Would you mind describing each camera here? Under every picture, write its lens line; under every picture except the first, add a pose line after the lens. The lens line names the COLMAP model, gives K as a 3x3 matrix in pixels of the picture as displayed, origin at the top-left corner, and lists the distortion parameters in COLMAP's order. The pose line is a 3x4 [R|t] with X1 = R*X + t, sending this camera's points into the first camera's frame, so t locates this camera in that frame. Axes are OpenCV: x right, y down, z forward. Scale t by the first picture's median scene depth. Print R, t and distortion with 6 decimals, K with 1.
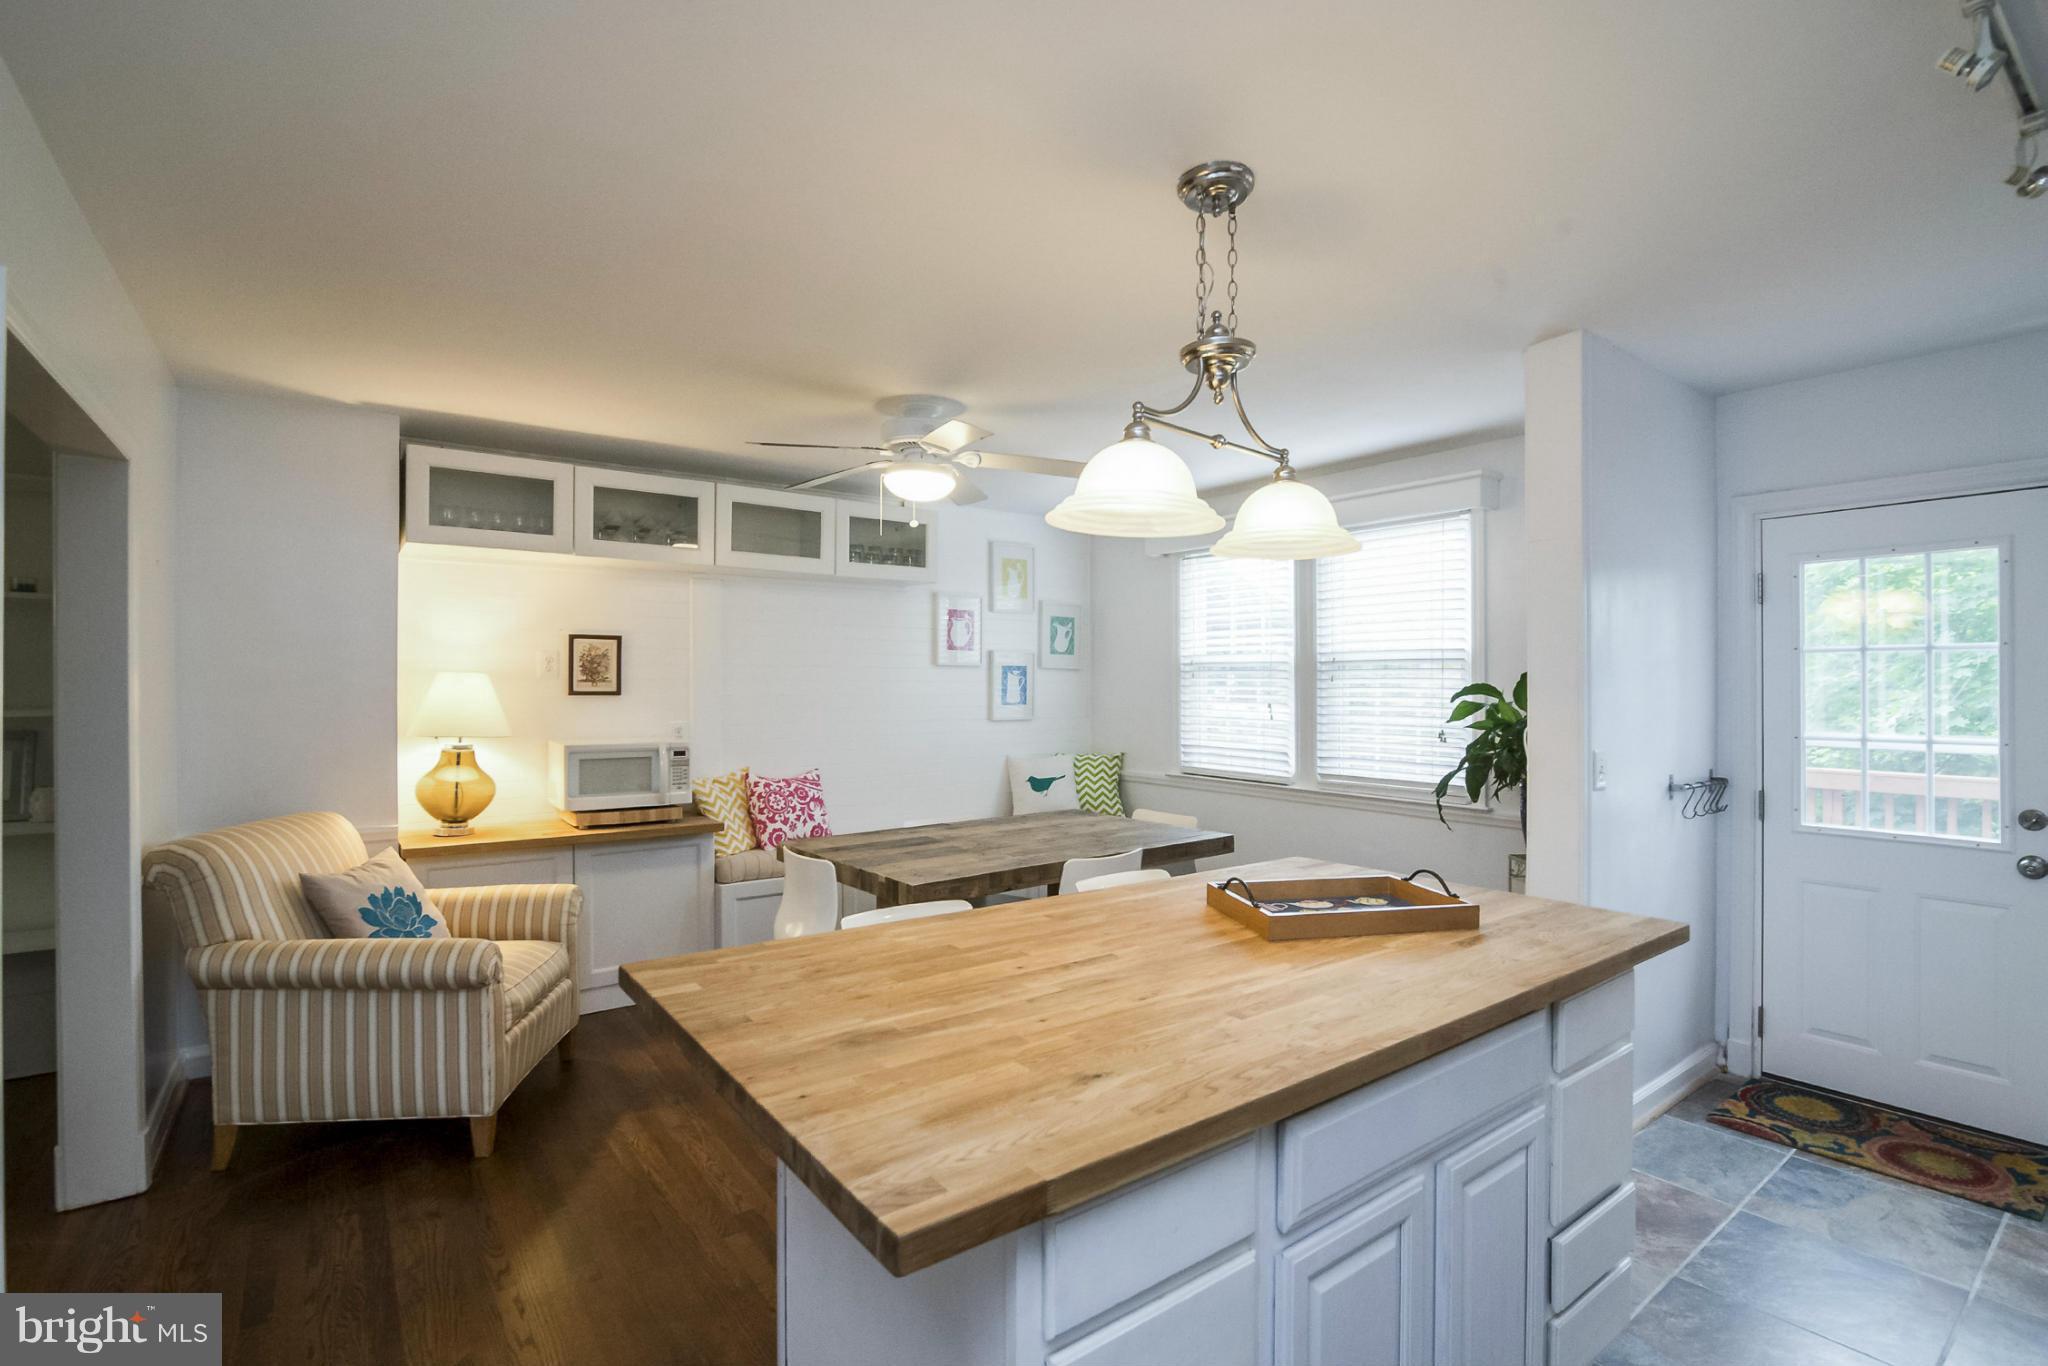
lens RADIAL K [[941.8, 0, 1020.7], [0, 941.8, 665.9], [0, 0, 1]] dist [-0.018702, 0.000064]
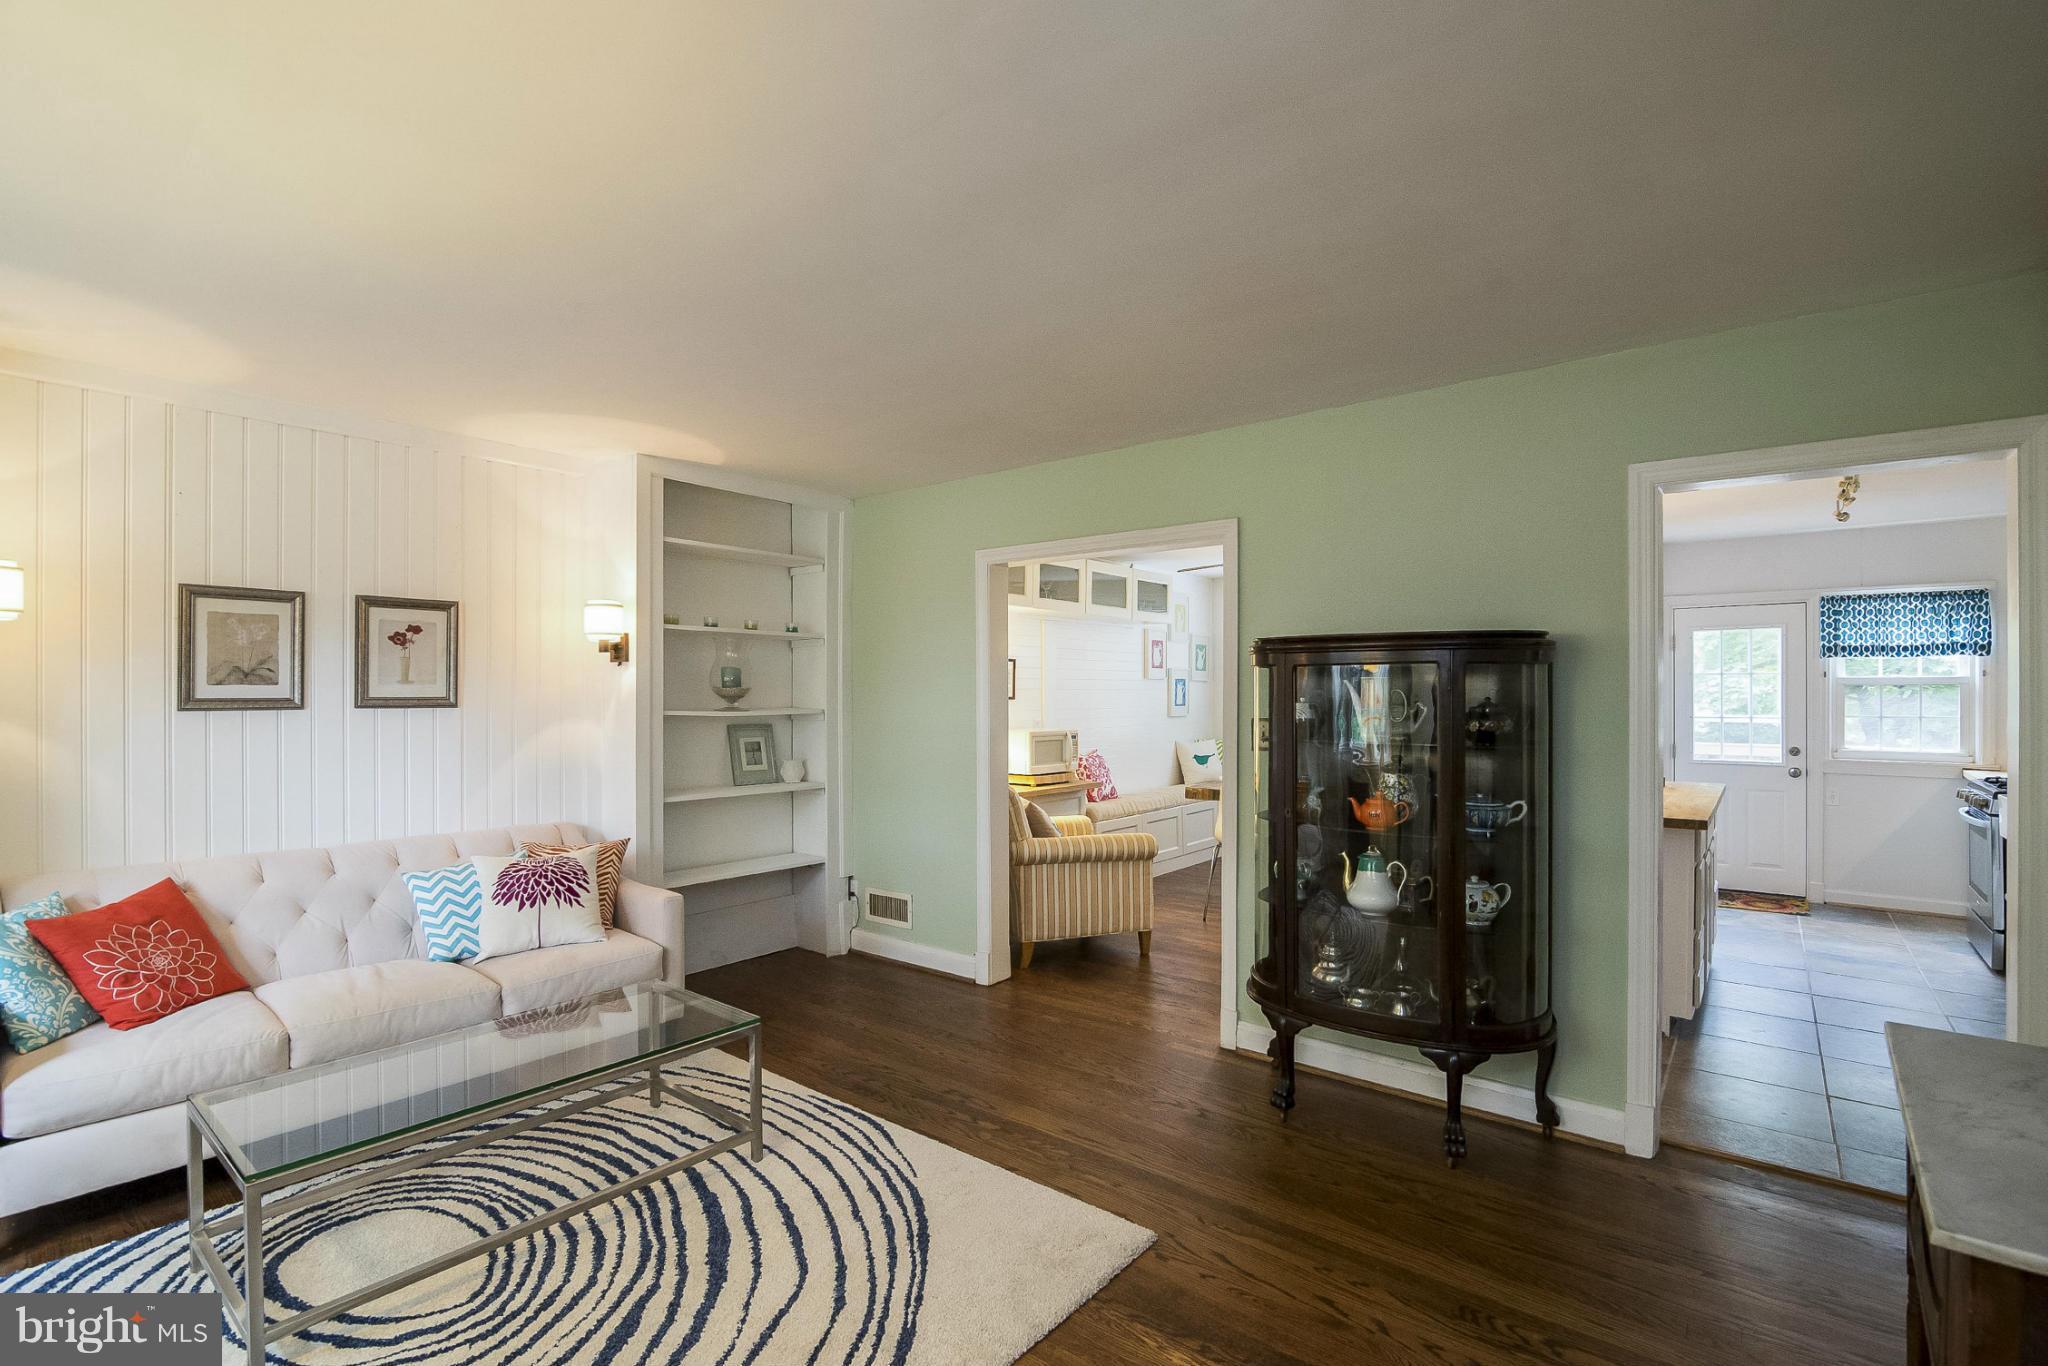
lens RADIAL K [[941.8, 0, 1027.8], [0, 941.8, 677.0], [0, 0, 1]] dist [-0.018702, 0.000064]
pose [[0.967267, 0.002605, 0.253748, -0.811641], [-0.003902, 0.999982, 0.004610, -0.011323], [-0.253731, -0.005449, 0.967259, -0.452340]]
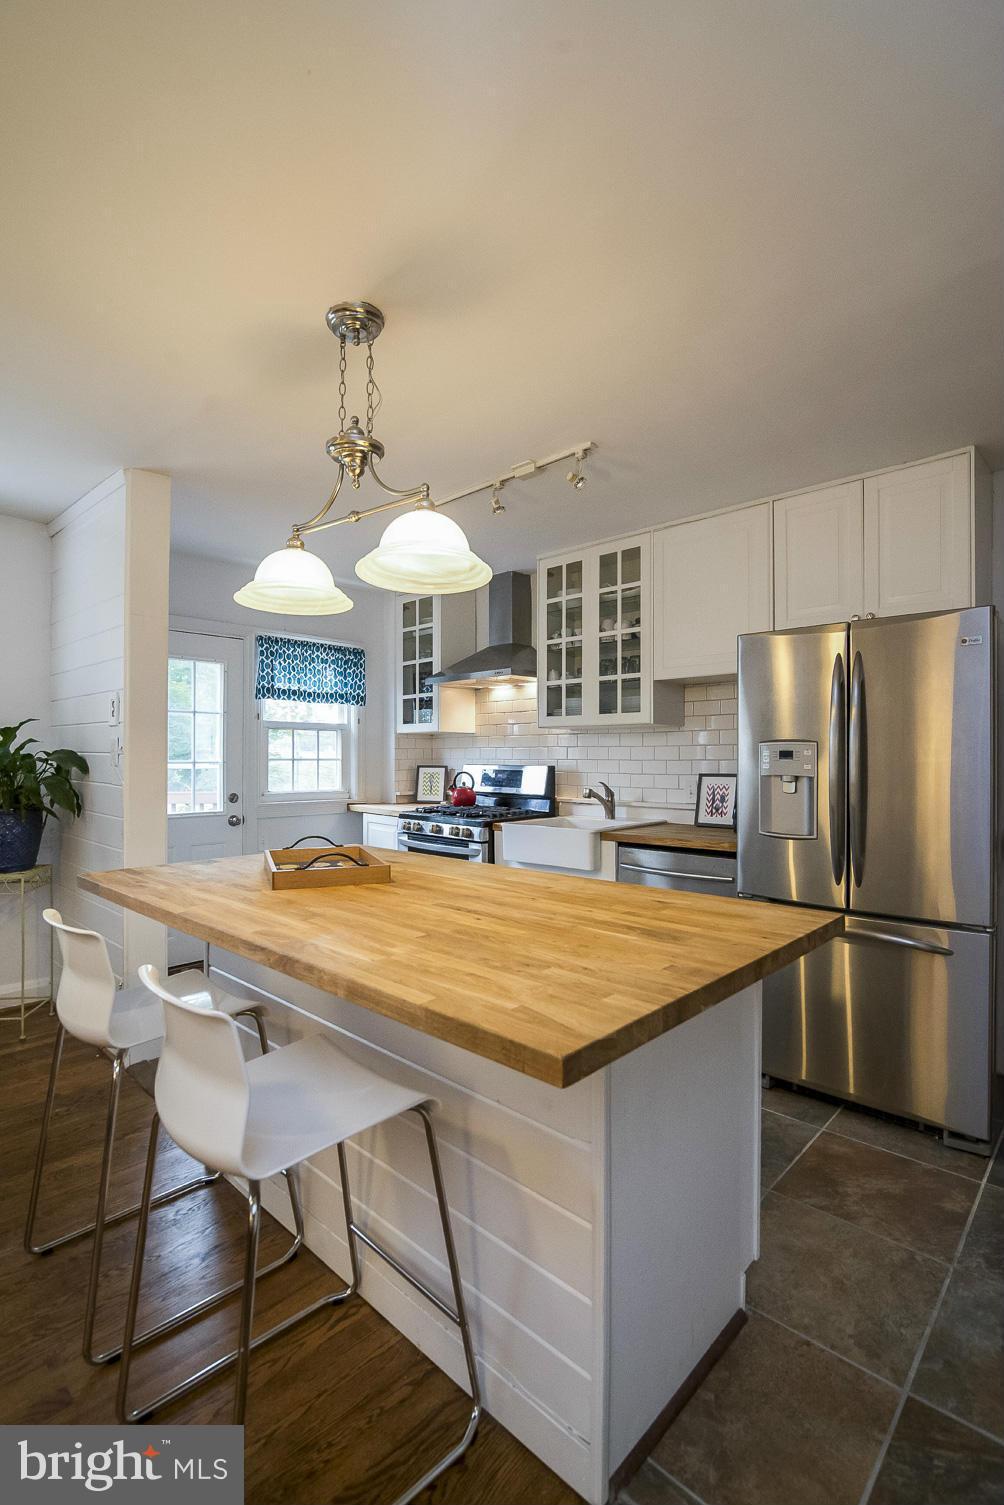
lens RADIAL K [[692.1, 0, 502.0], [0, 692.1, 751.6], [0, 0, 1]] dist [-0.018702, 0.000064]
pose [[-0.181833, 0.005855, 0.983312, -0.345811], [-0.022026, 0.999707, -0.010026, 0.040804], [-0.983083, -0.023481, -0.181651, 0.434723]]
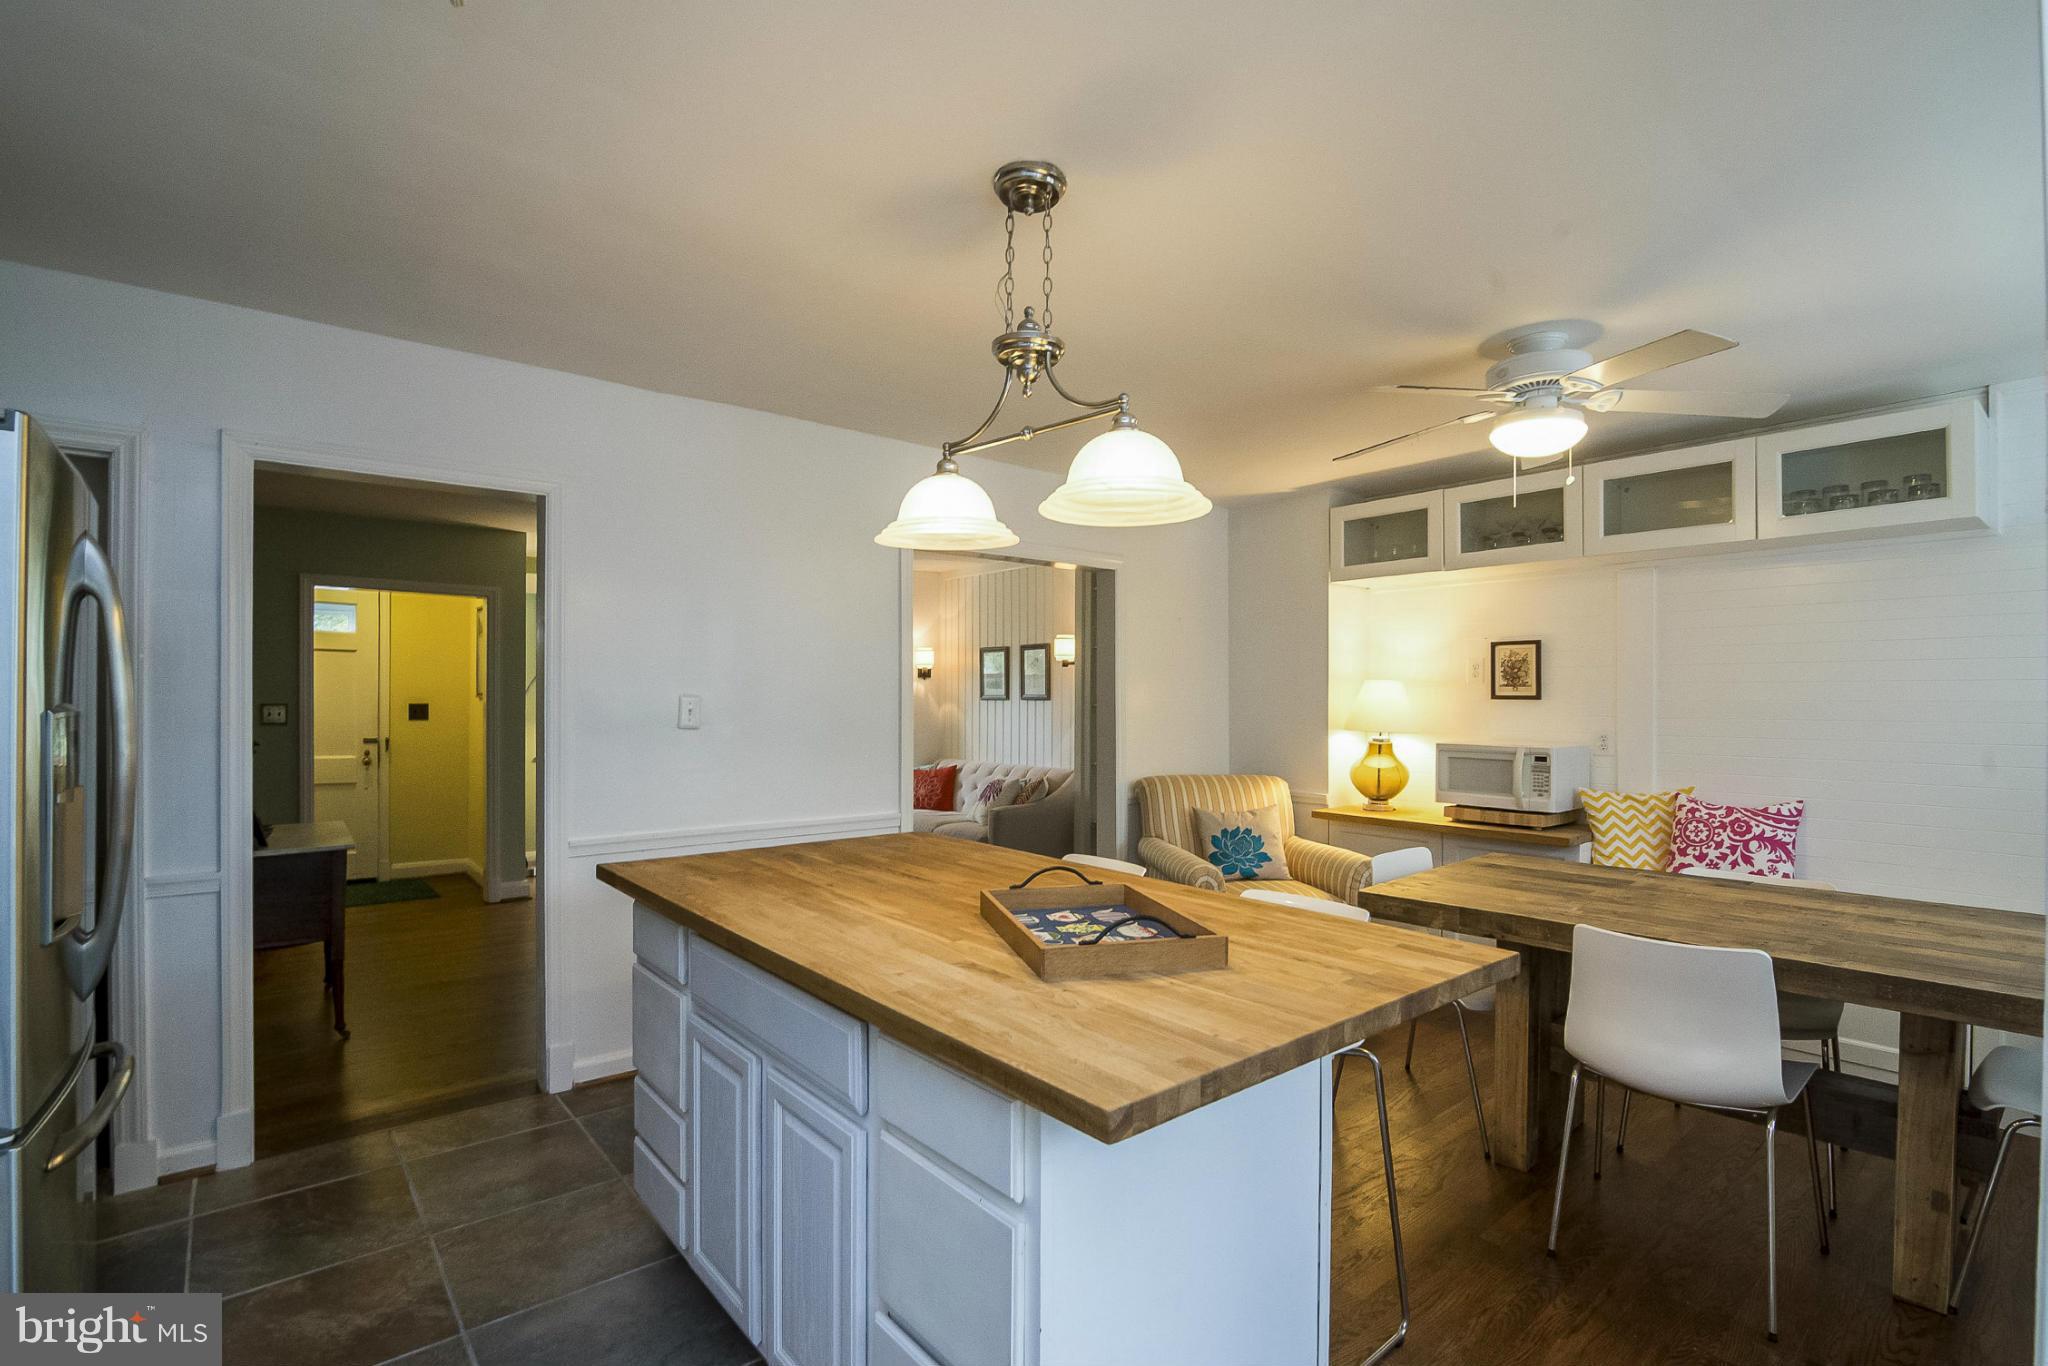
lens RADIAL K [[941.8, 0, 1036.6], [0, 941.8, 701.4], [0, 0, 1]] dist [-0.018702, 0.000064]
pose [[0.066680, 0.000911, -0.997774, 0.549216], [0.017156, 0.999851, 0.002059, 0.022743], [0.997627, -0.017255, 0.066654, 0.416482]]
